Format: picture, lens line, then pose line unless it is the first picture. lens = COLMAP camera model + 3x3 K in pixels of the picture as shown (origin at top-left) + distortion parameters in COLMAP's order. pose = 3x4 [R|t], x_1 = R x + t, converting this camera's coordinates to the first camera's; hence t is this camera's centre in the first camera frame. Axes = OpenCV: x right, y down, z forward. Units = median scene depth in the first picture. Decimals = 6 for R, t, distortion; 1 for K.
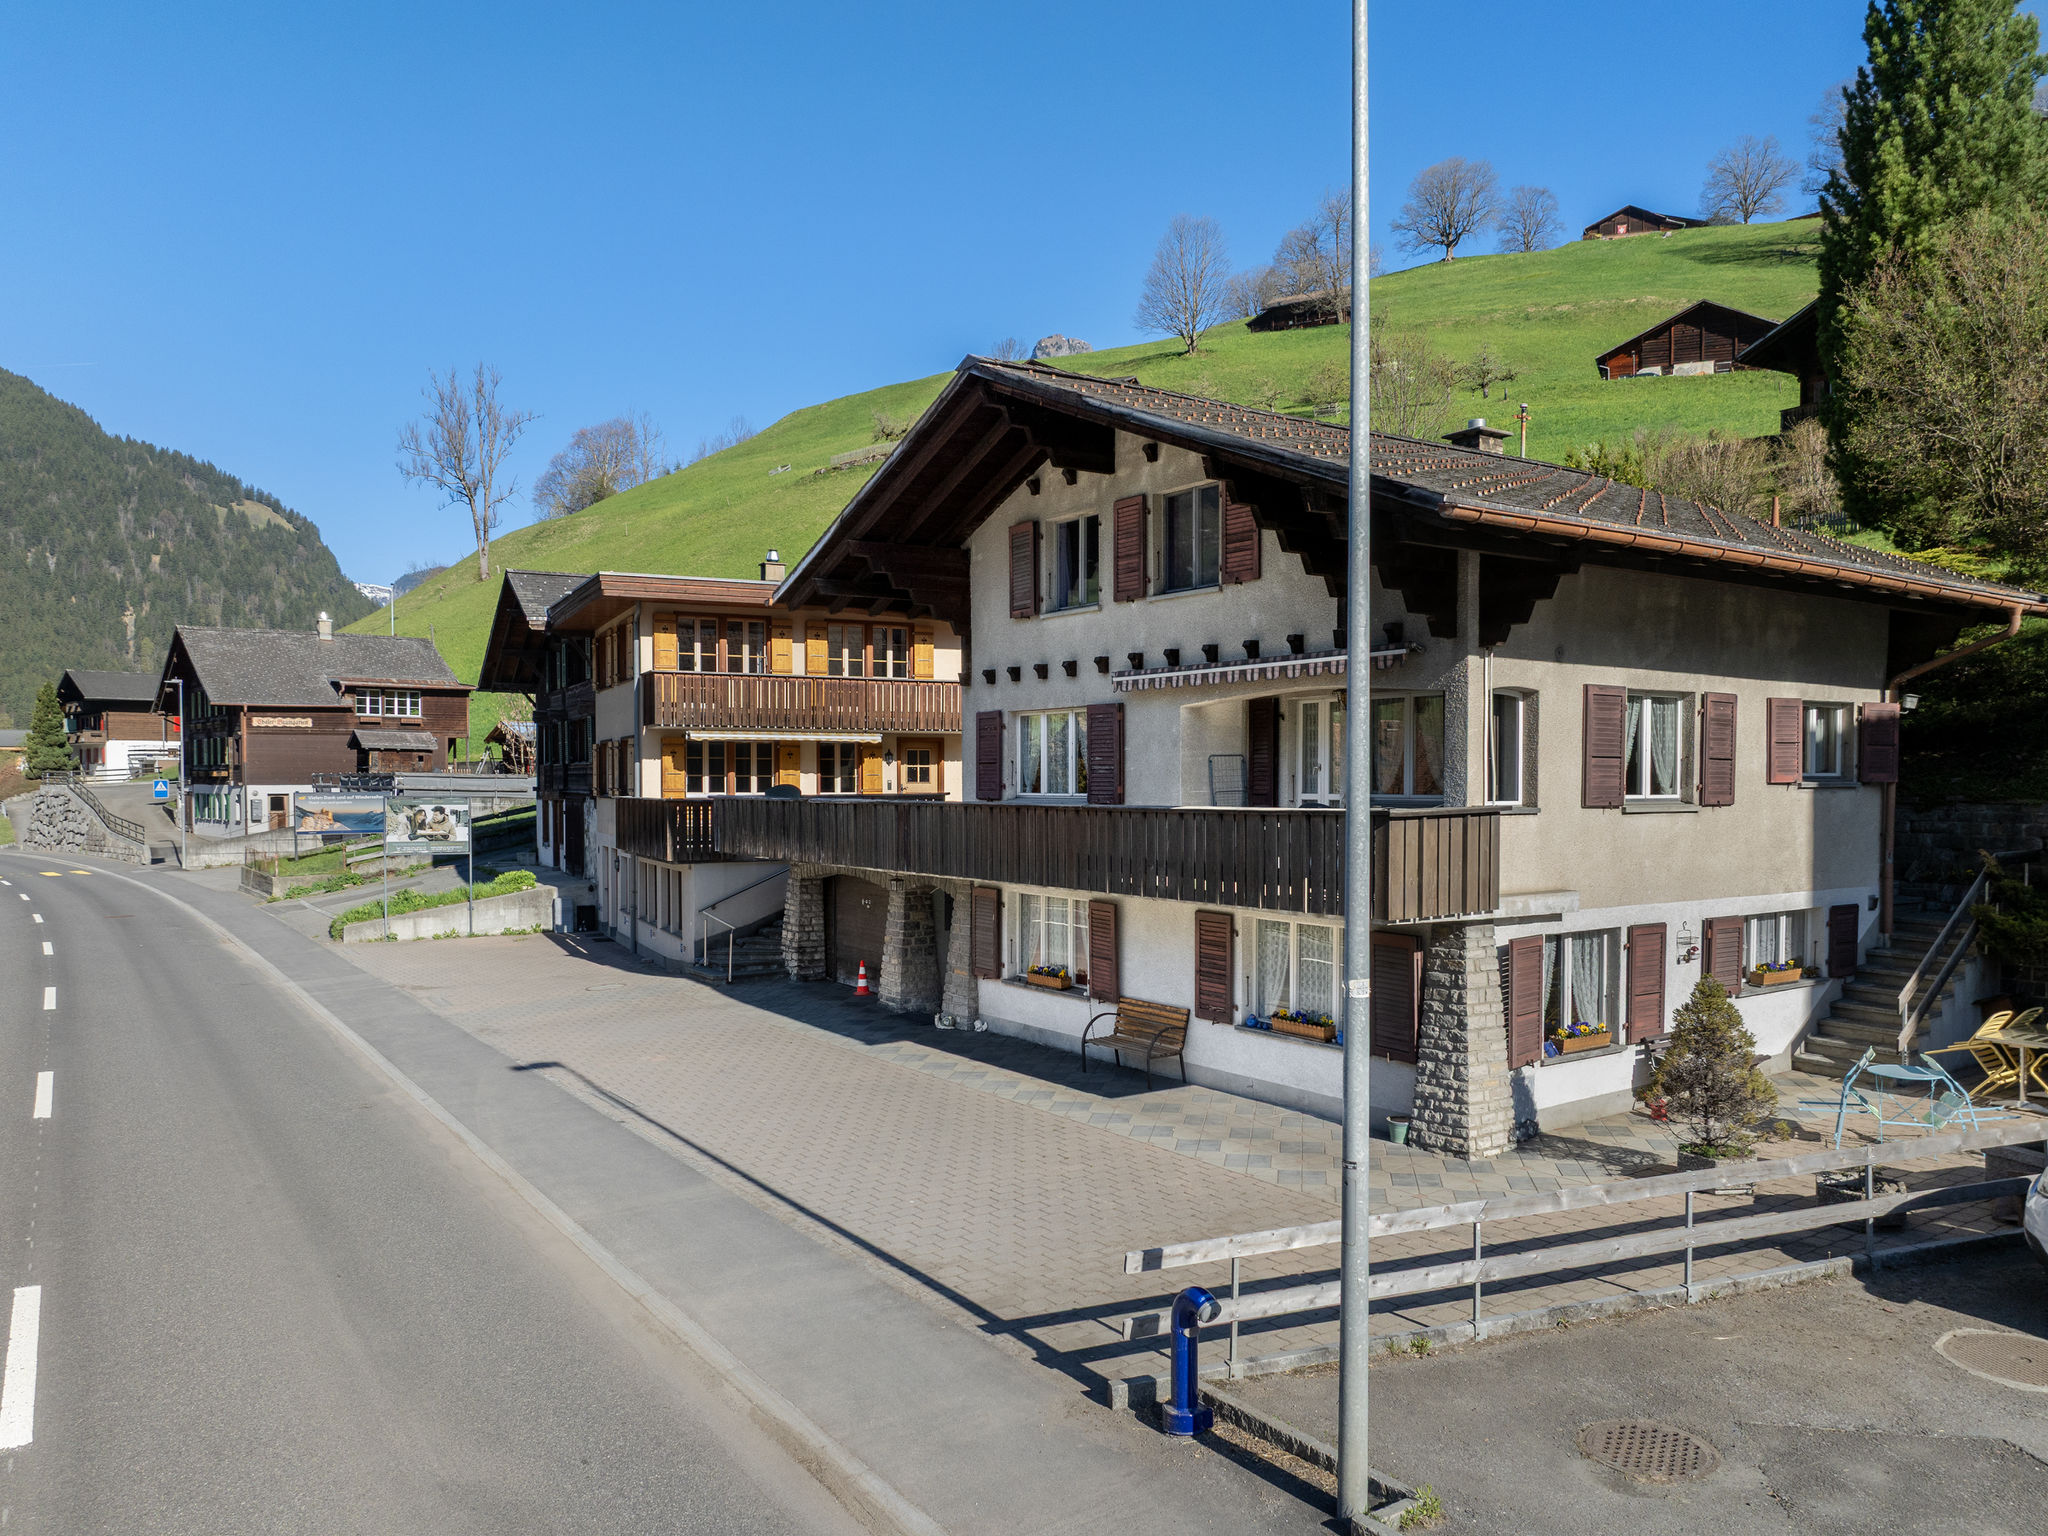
lens RADIAL K [[1447.4, 0, 1024.0], [0, 1447.4, 805.4], [0, 0, 1]] dist [-0.000075, -0.024054]
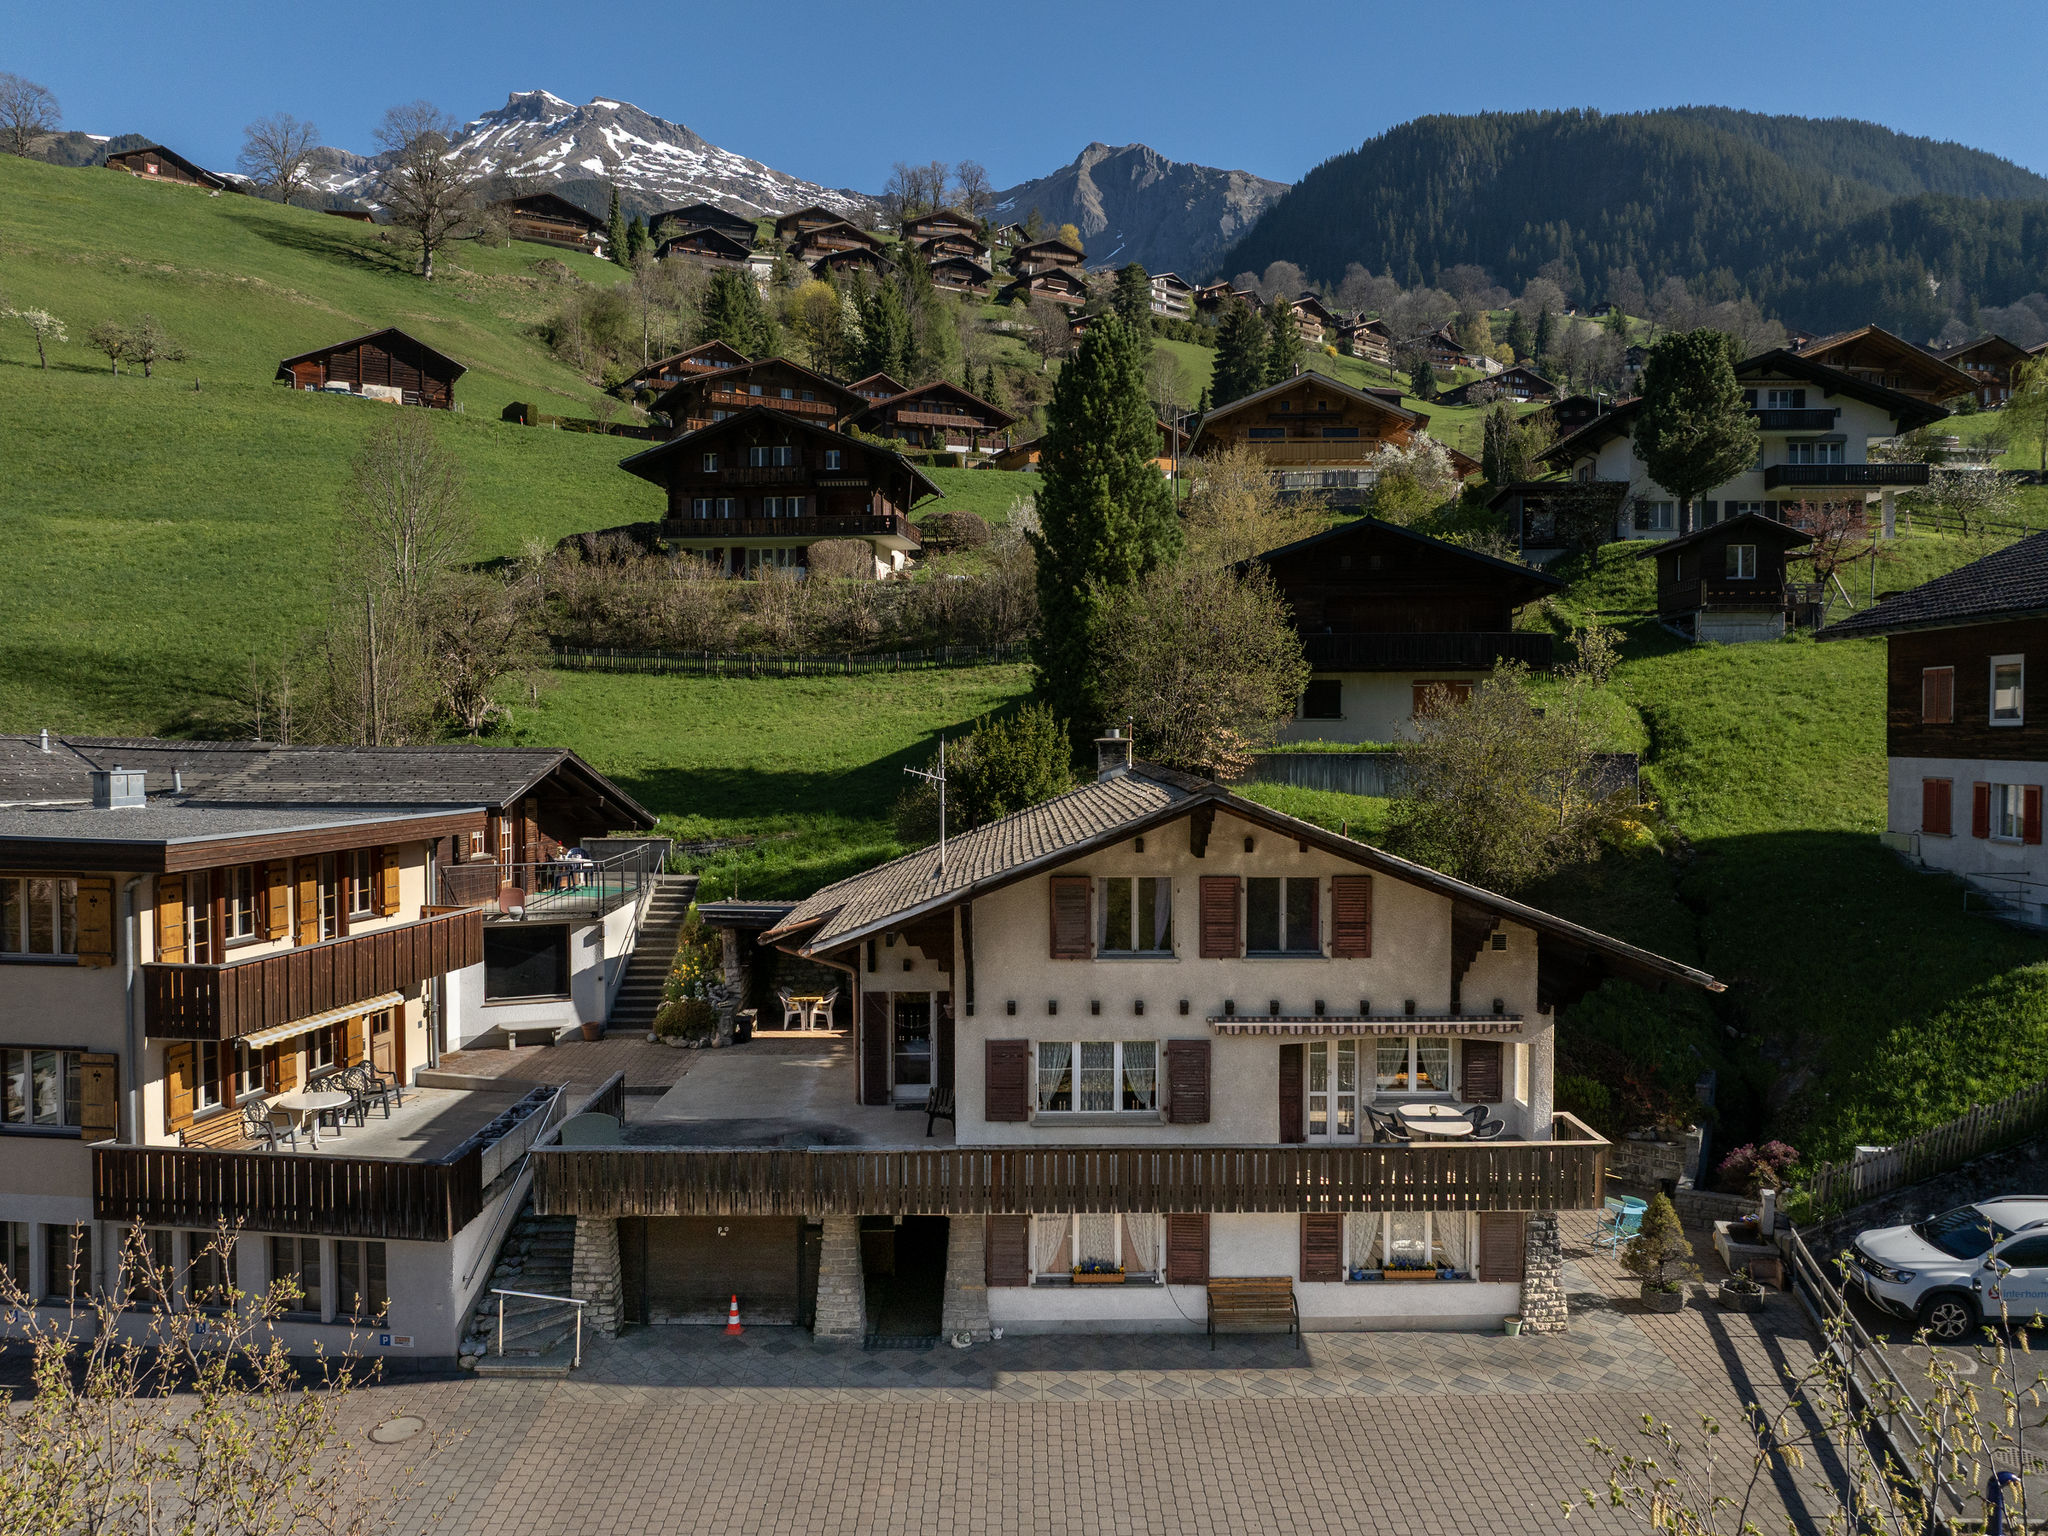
lens RADIAL K [[1462.3, 0, 1024.0], [0, 1462.3, 768.0], [0, 0, 1]] dist [-0.006042, -0.004045]
pose [[0.572067, -0.020307, 0.819956, -0.550131], [0.022814, 0.999701, 0.008841, -0.167969], [-0.819890, 0.013649, 0.572359, 0.219716]]
